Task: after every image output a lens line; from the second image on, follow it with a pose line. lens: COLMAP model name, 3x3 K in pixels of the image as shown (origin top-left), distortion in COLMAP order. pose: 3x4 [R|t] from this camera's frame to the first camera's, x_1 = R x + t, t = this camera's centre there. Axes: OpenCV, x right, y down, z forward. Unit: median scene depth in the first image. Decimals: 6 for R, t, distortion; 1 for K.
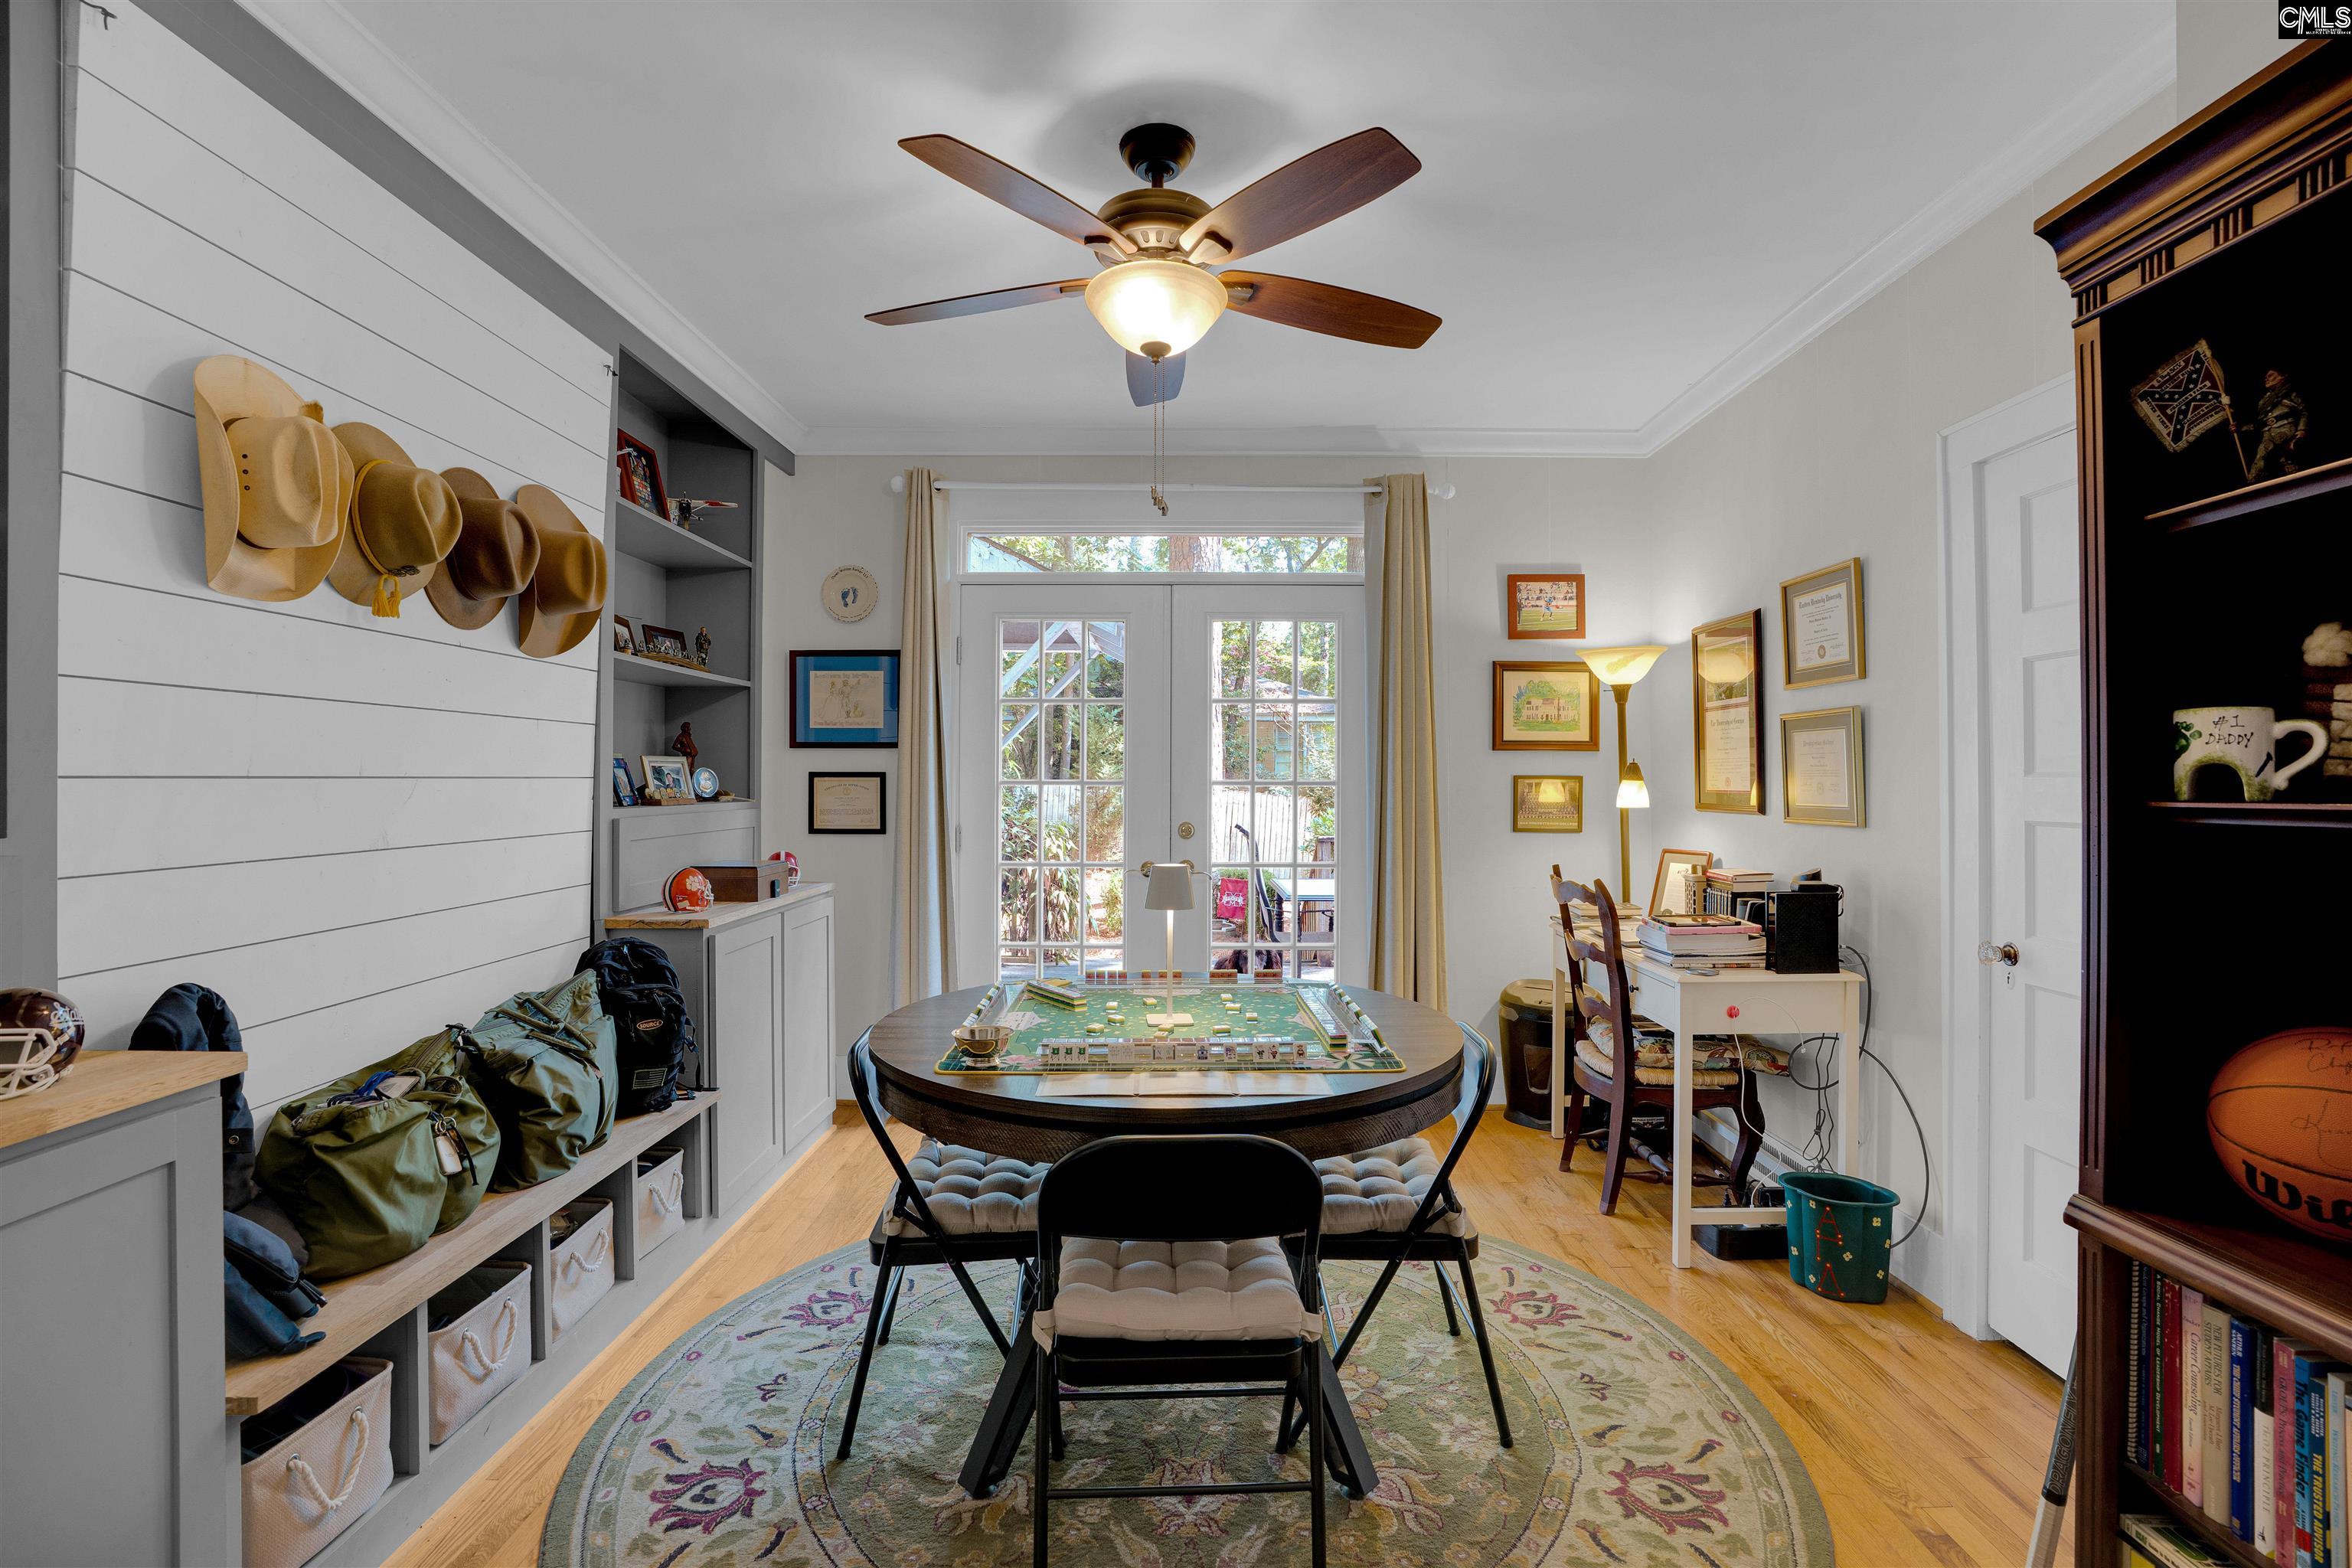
lens RADIAL K [[1085.4, 0, 1172.0], [0, 1085.4, 780.0], [0, 0, 1]] dist [-0.053448, 0.022536]
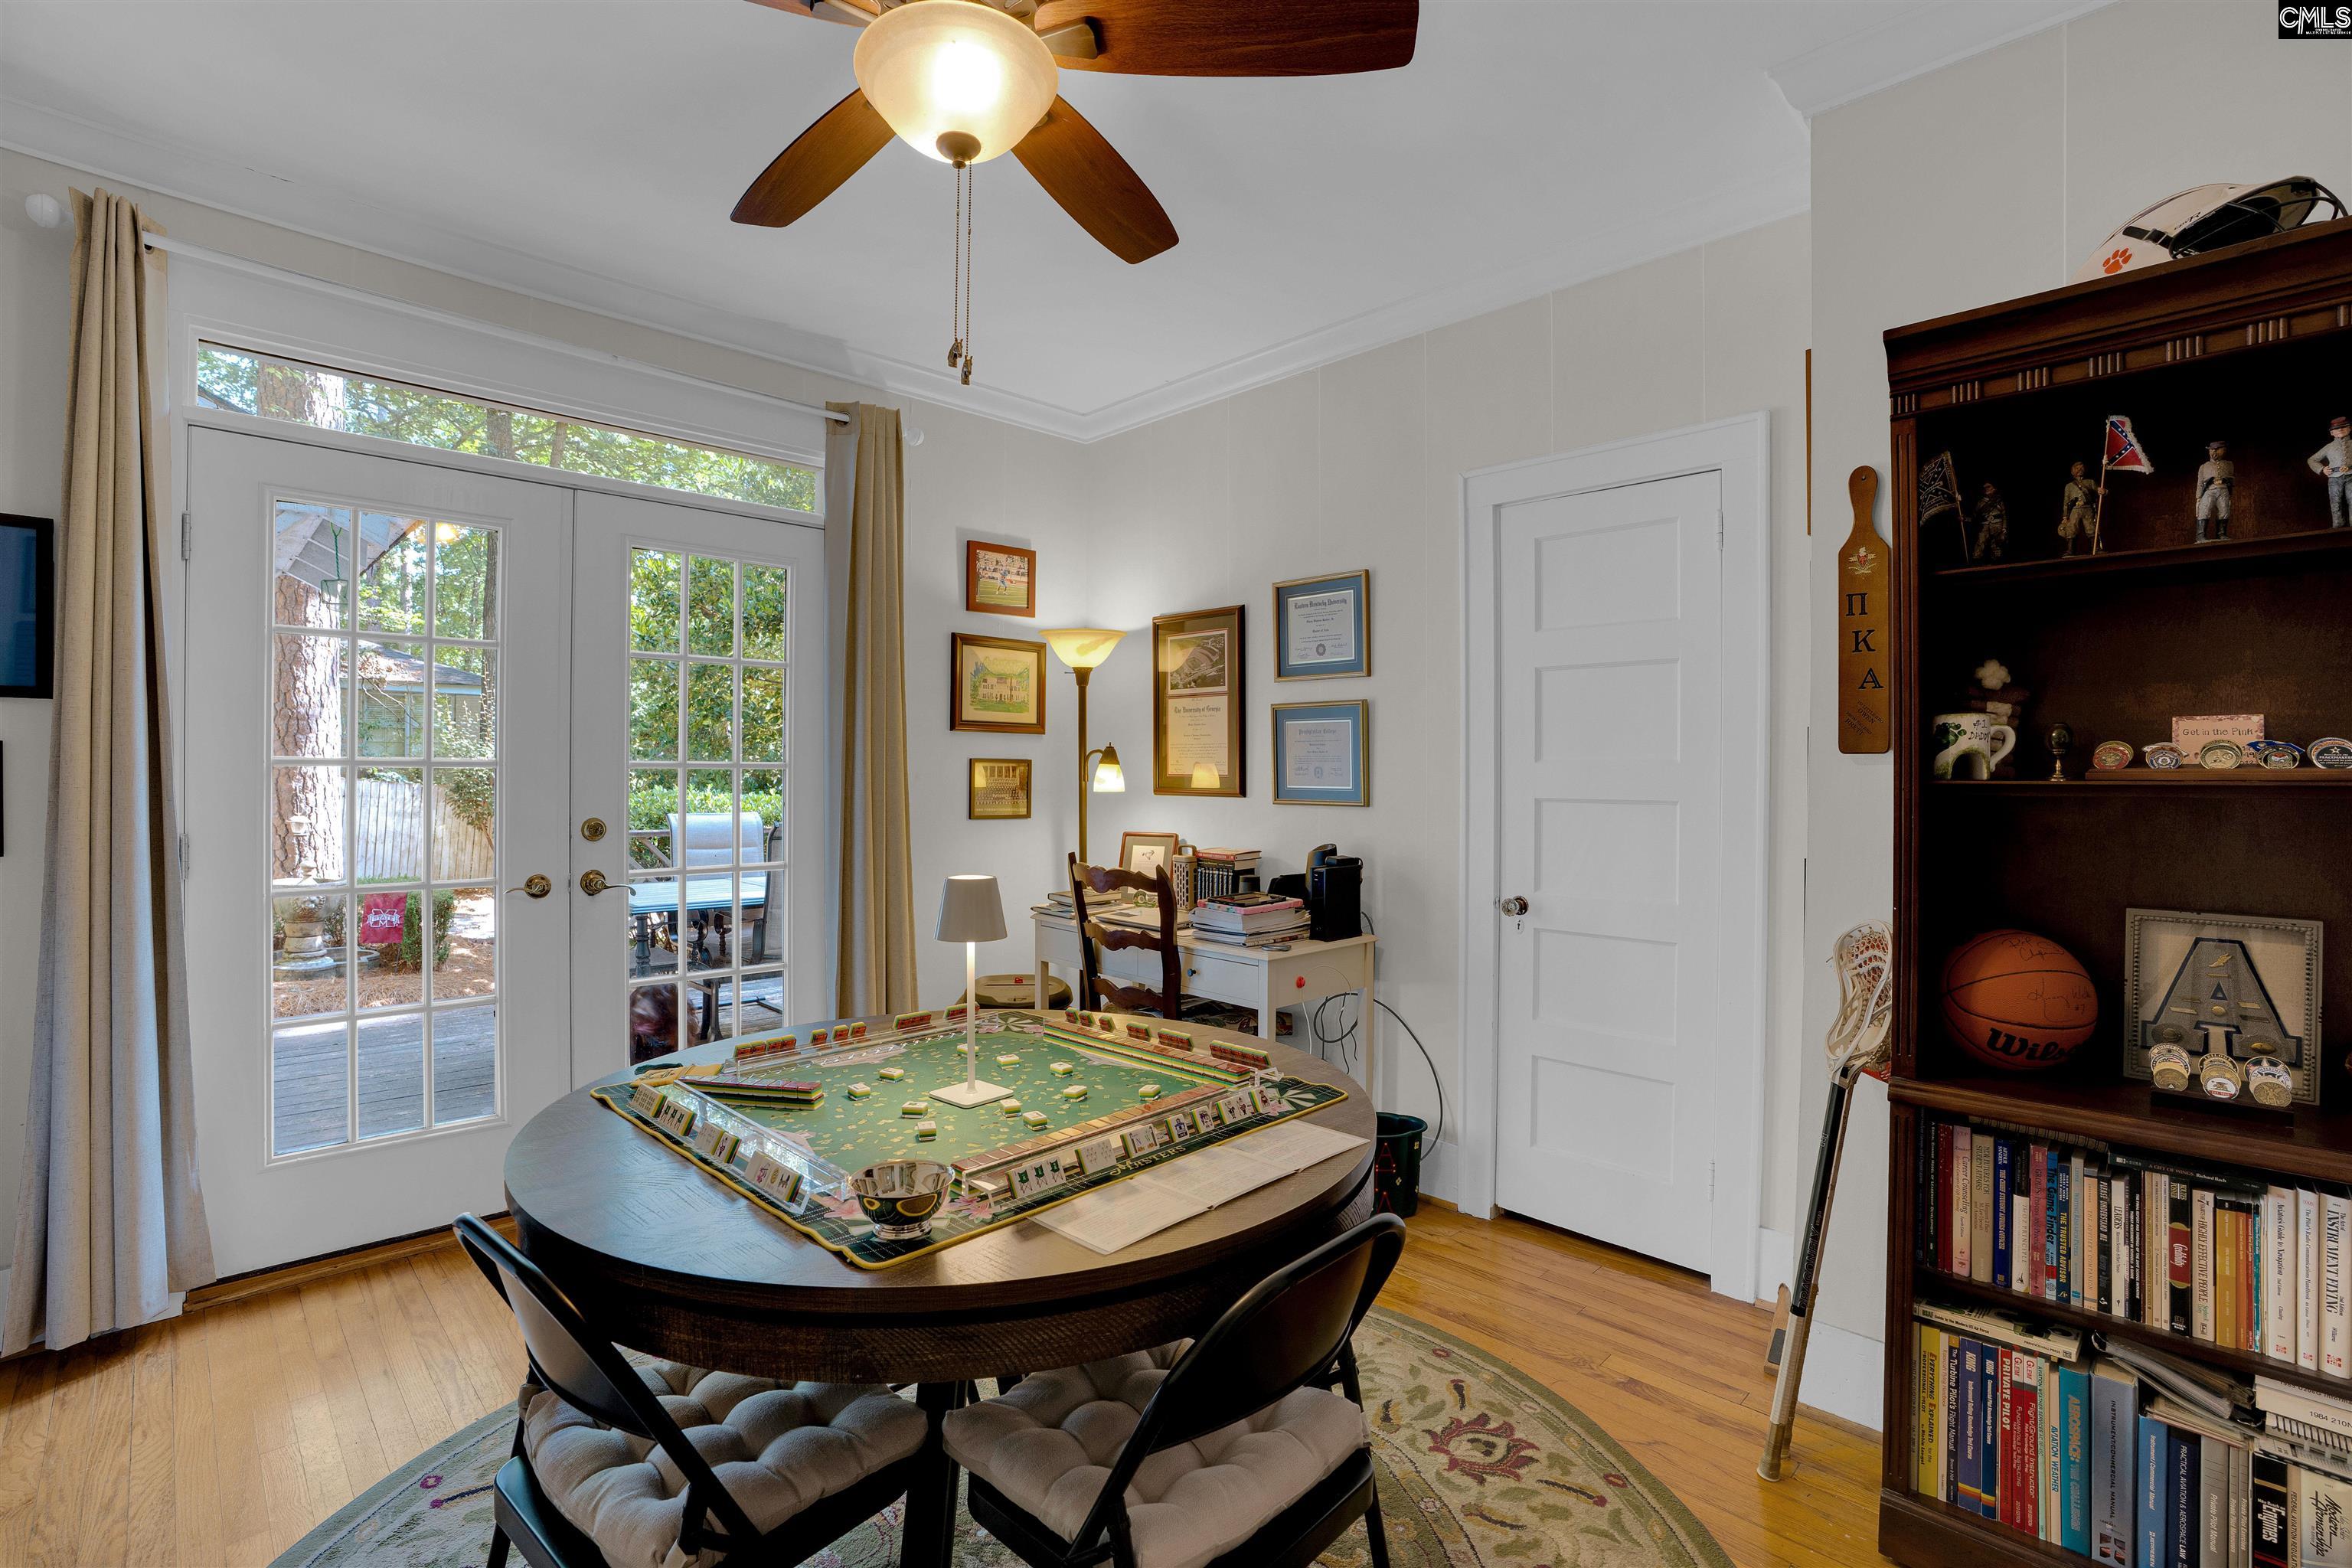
lens RADIAL K [[1095.6, 0, 1175.9], [0, 1095.6, 774.9], [0, 0, 1]] dist [-0.082824, 0.038412]
pose [[0.704380, -0.001406, 0.709822, -0.322641], [-0.004688, 0.999967, 0.006633, 0.004056], [-0.709808, -0.008000, 0.704350, 0.316563]]
